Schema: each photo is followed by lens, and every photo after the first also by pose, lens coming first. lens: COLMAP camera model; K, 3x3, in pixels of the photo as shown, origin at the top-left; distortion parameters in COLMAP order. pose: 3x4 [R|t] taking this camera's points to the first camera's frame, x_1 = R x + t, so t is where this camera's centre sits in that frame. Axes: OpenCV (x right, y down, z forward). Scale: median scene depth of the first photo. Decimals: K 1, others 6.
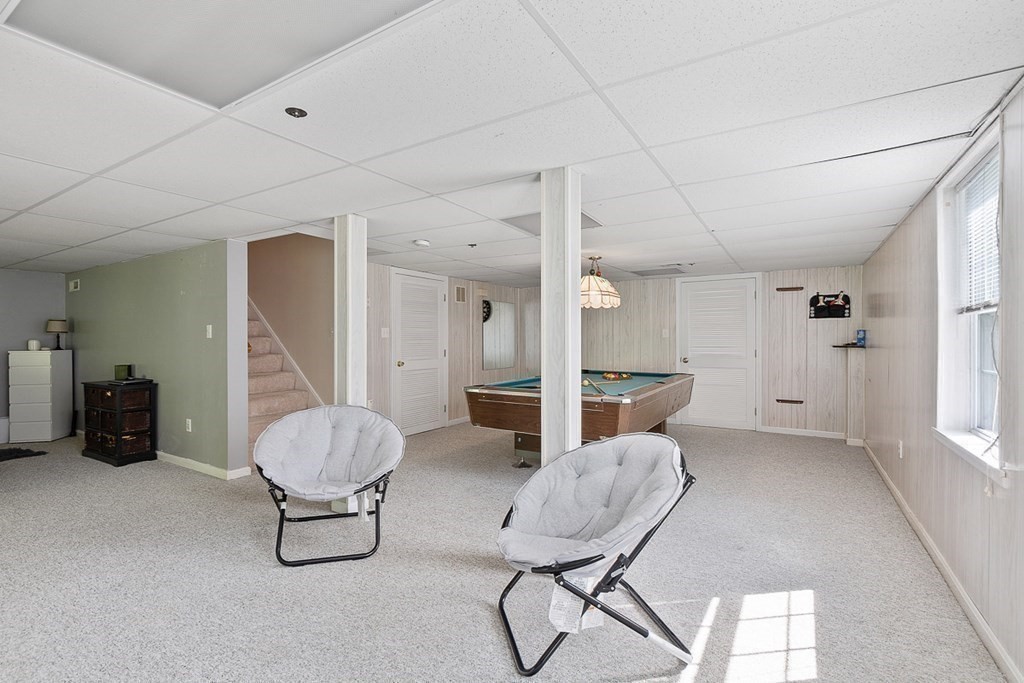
lens RADIAL K [[461.4, 0, 509.3], [0, 461.4, 344.2], [0, 0, 1]] dist [-0.003754, -0.000253]
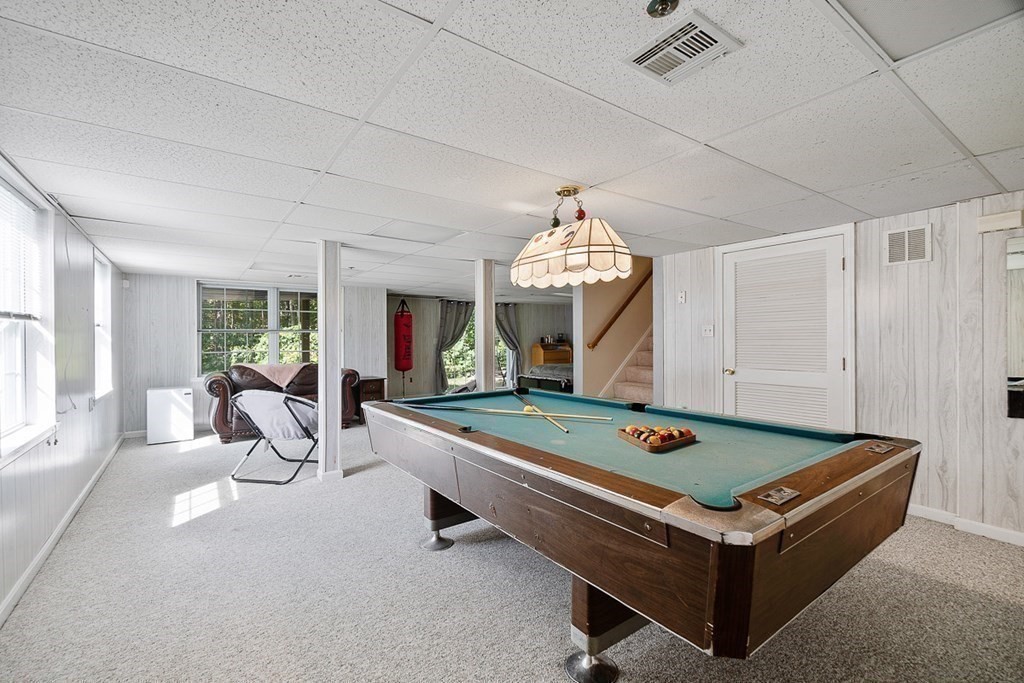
lens RADIAL K [[444.5, 0, 511.4], [0, 444.5, 338.5], [0, 0, 1]] dist [0.002694, -0.001091]
pose [[-0.380521, 0.008647, -0.924732, 0.605461], [-0.003163, 0.999938, 0.010651, -0.019625], [0.924767, 0.006978, -0.380471, 0.986258]]
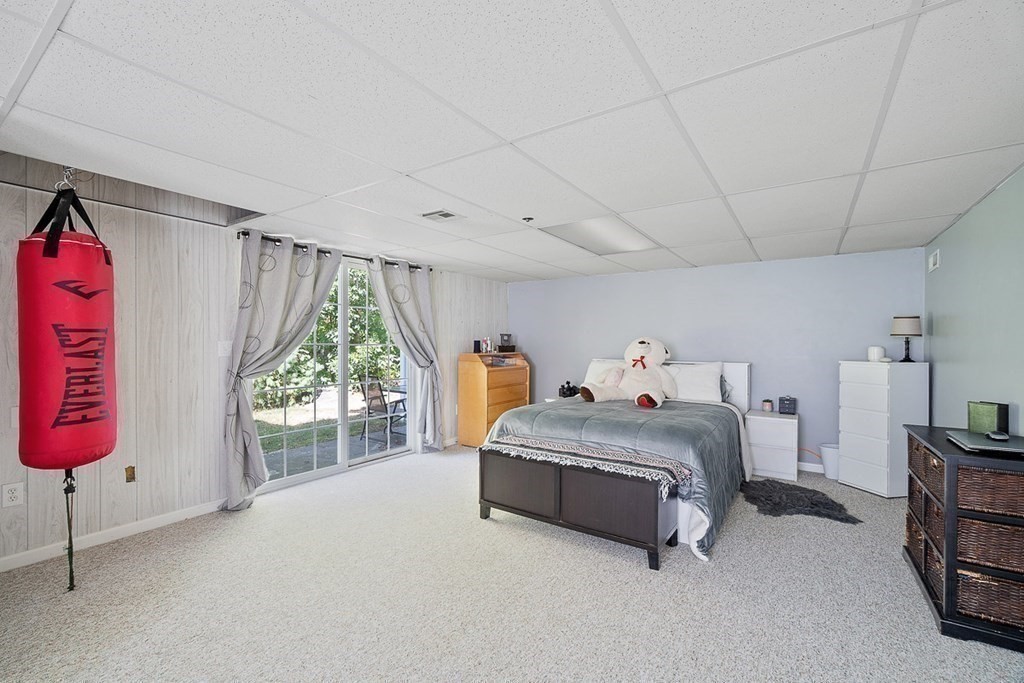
lens RADIAL K [[444.5, 0, 502.1], [0, 444.5, 347.2], [0, 0, 1]] dist [0.002694, -0.001091]
pose [[-0.059193, 0.017432, -0.998094, -0.308613], [-0.018773, 0.999651, 0.018573, -0.010255], [0.998070, 0.019837, -0.058845, 0.461489]]
